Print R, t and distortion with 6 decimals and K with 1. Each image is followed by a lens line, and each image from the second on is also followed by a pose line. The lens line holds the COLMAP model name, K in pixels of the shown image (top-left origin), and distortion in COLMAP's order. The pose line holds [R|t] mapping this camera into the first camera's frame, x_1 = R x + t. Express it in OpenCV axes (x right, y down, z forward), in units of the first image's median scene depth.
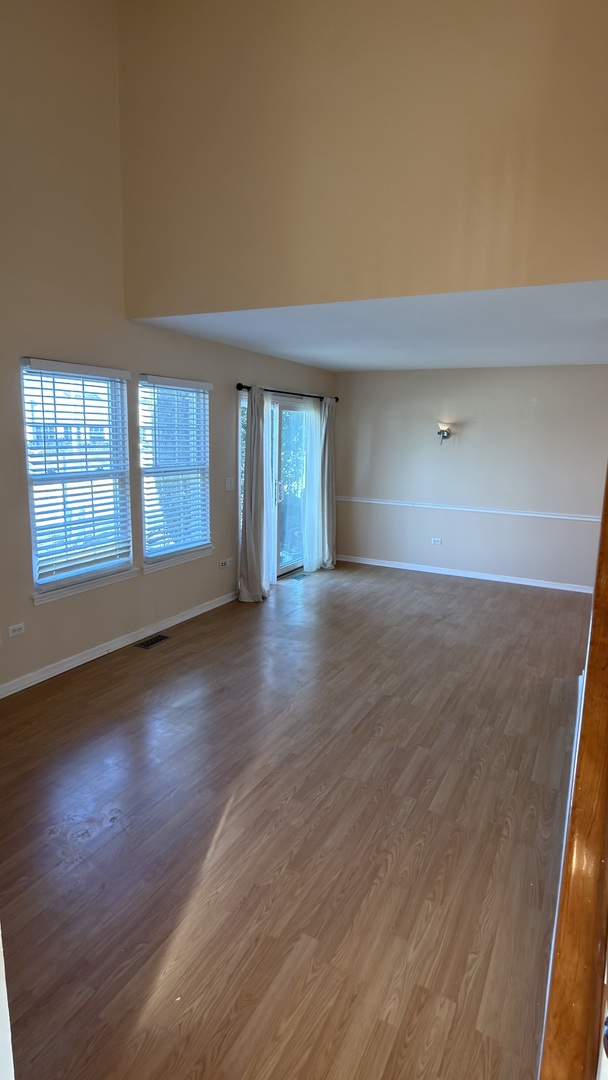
lens RADIAL K [[576.1, 0, 304.0], [0, 576.1, 540.0], [0, 0, 1]] dist [-0.002376, 0.001666]
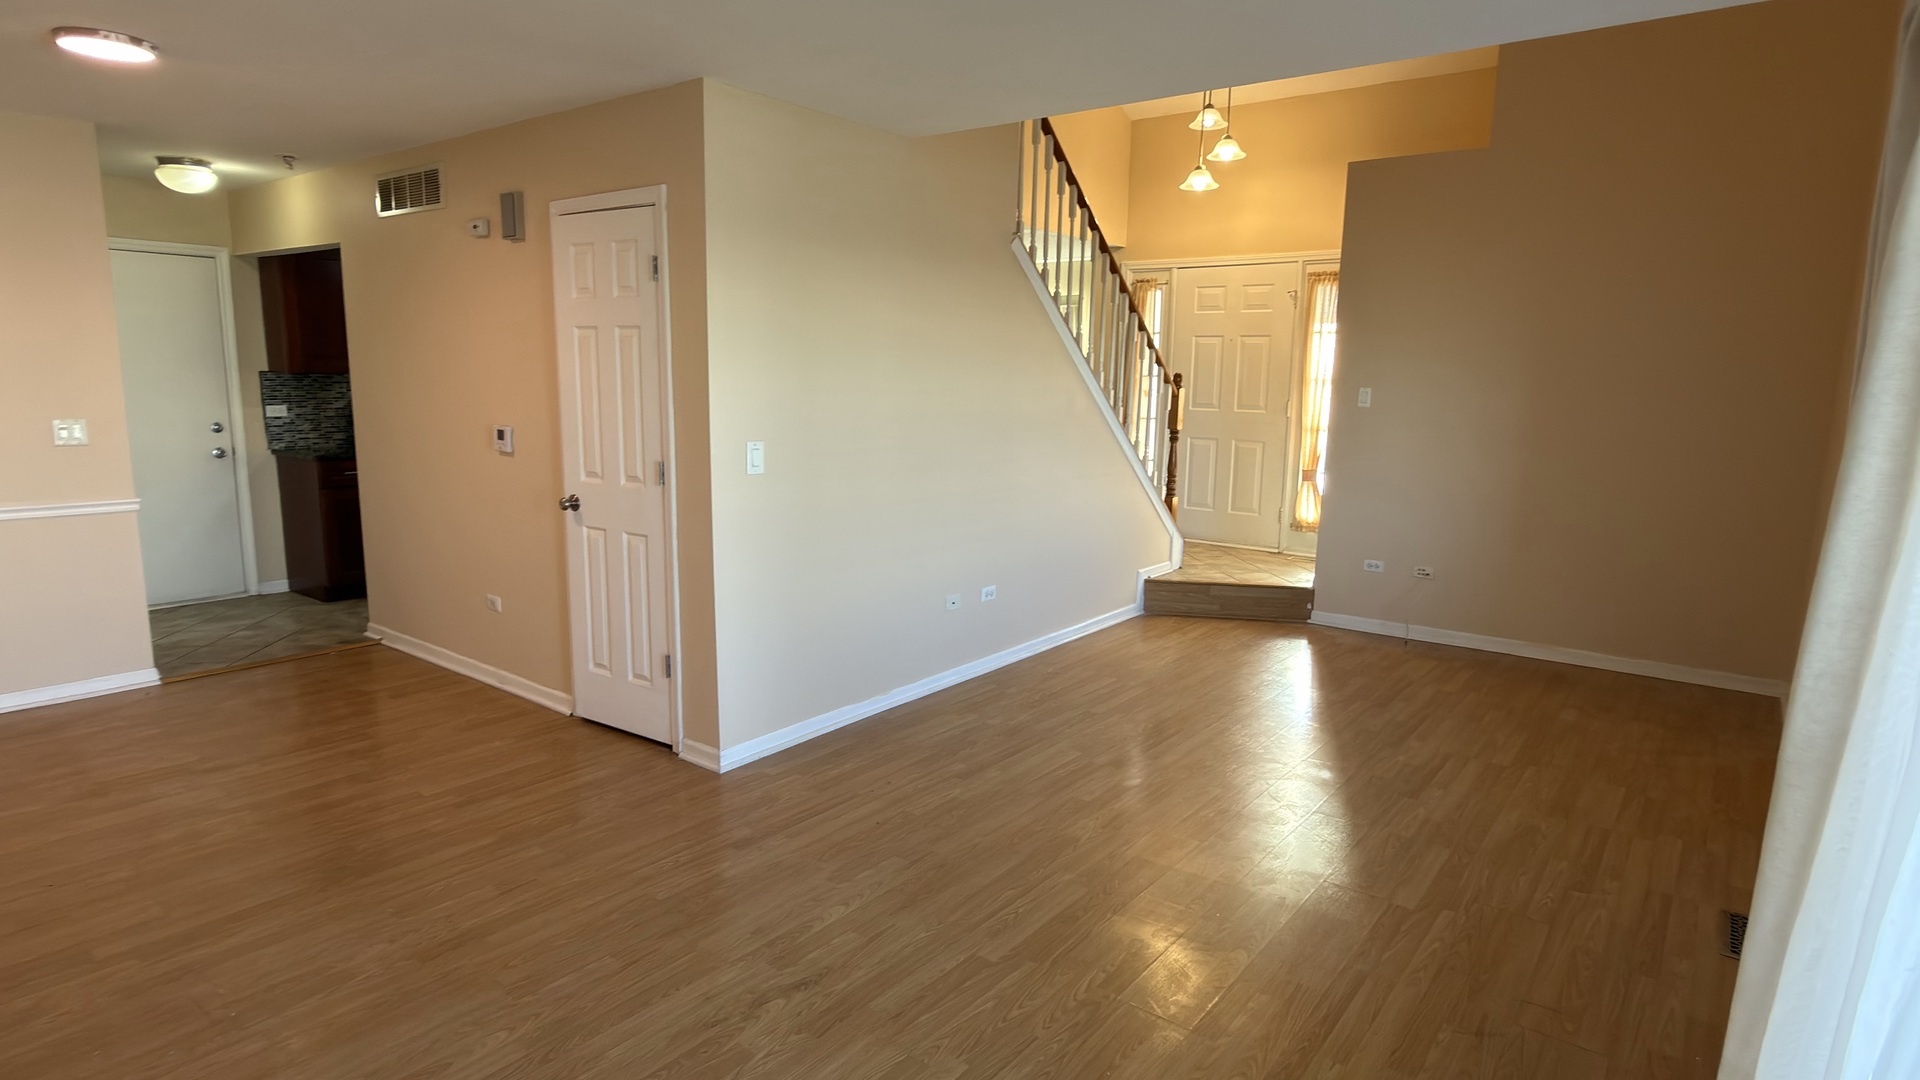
lens RADIAL K [[1024.2, 0, 960.0], [0, 1024.2, 540.0], [0, 0, 1]] dist [-0.002376, 0.001666]
pose [[-0.983466, -0.067640, 0.167989, 0.096012], [-0.008037, 0.943016, 0.332650, -0.206126], [-0.180917, 0.325800, -0.927967, 1.335704]]
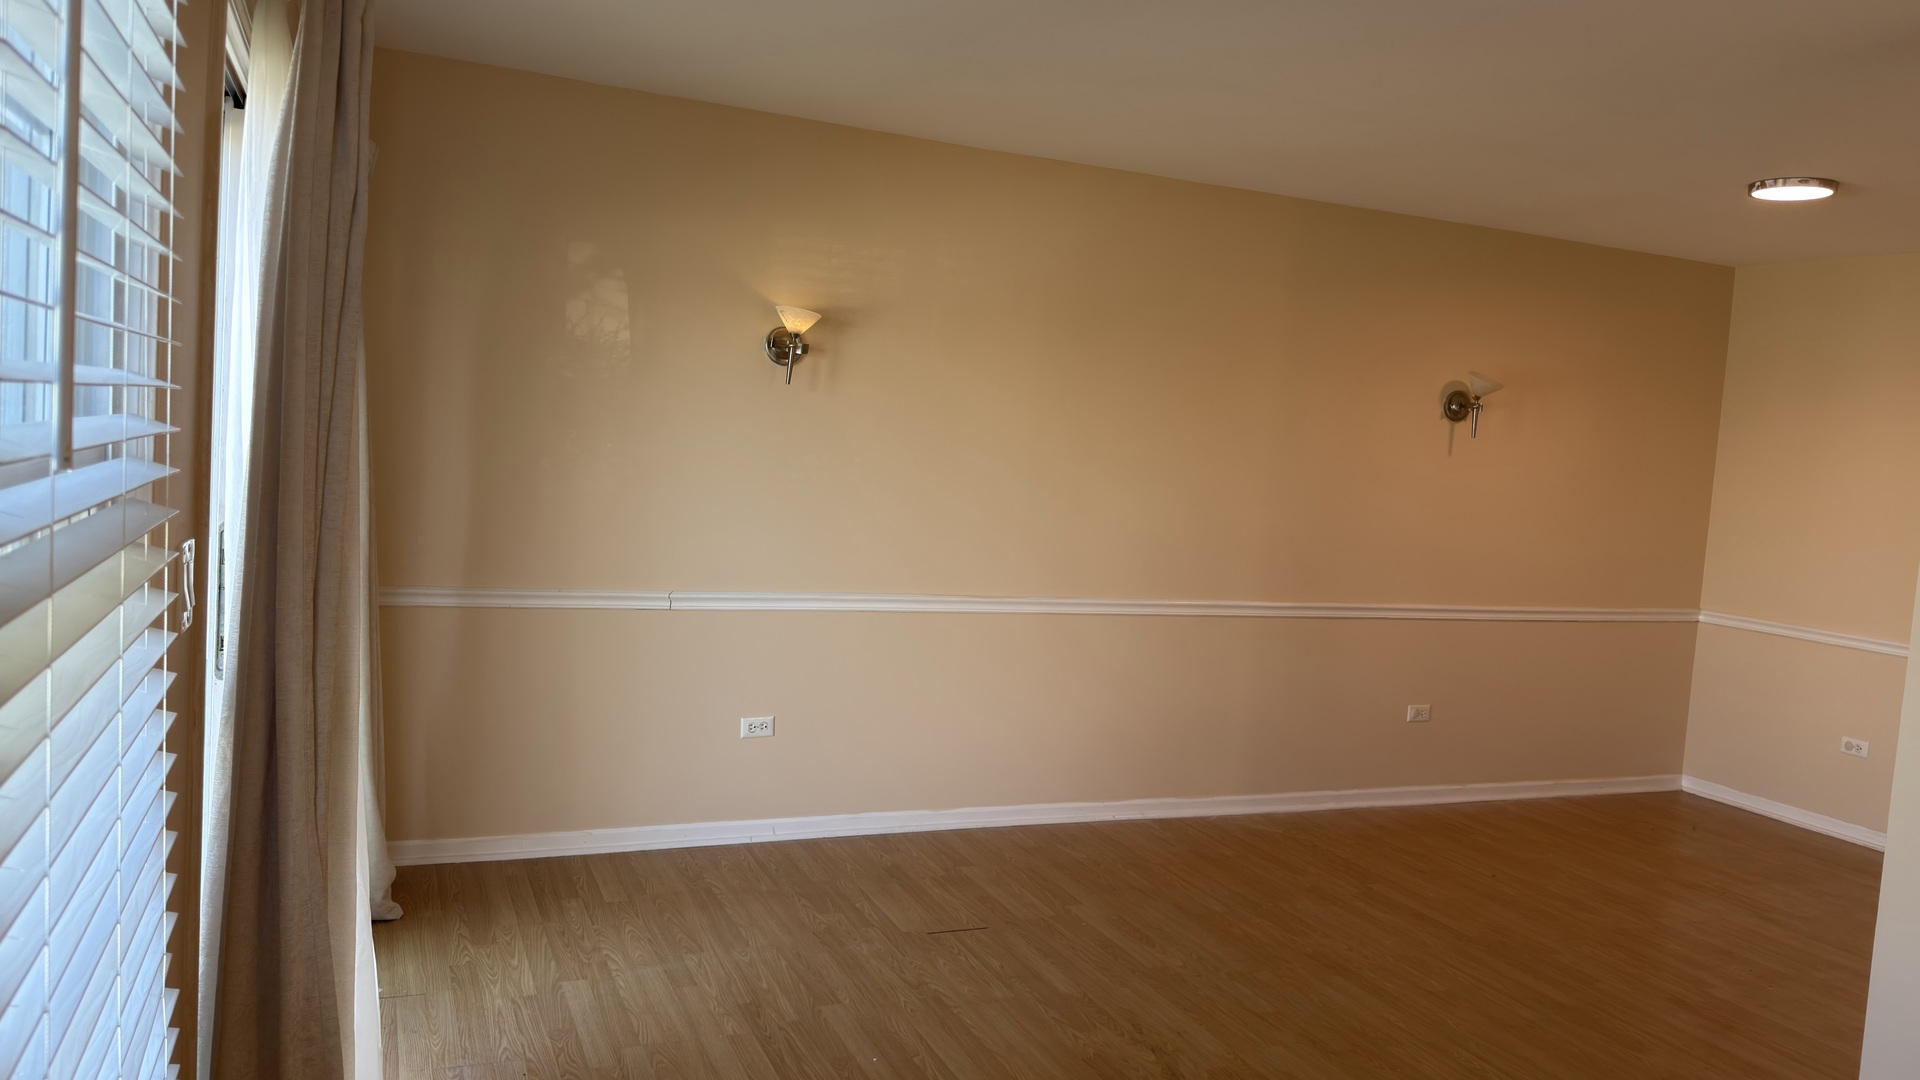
lens RADIAL K [[1330.9, 0, 968.4], [0, 1330.9, 548.9], [0, 0, 1]] dist [0.105144, -0.150390]
pose [[0.630919, -0.040004, 0.774816, -0.265187], [0.082868, 0.996432, -0.016032, -0.085129], [-0.771410, 0.074322, 0.631983, 0.670282]]
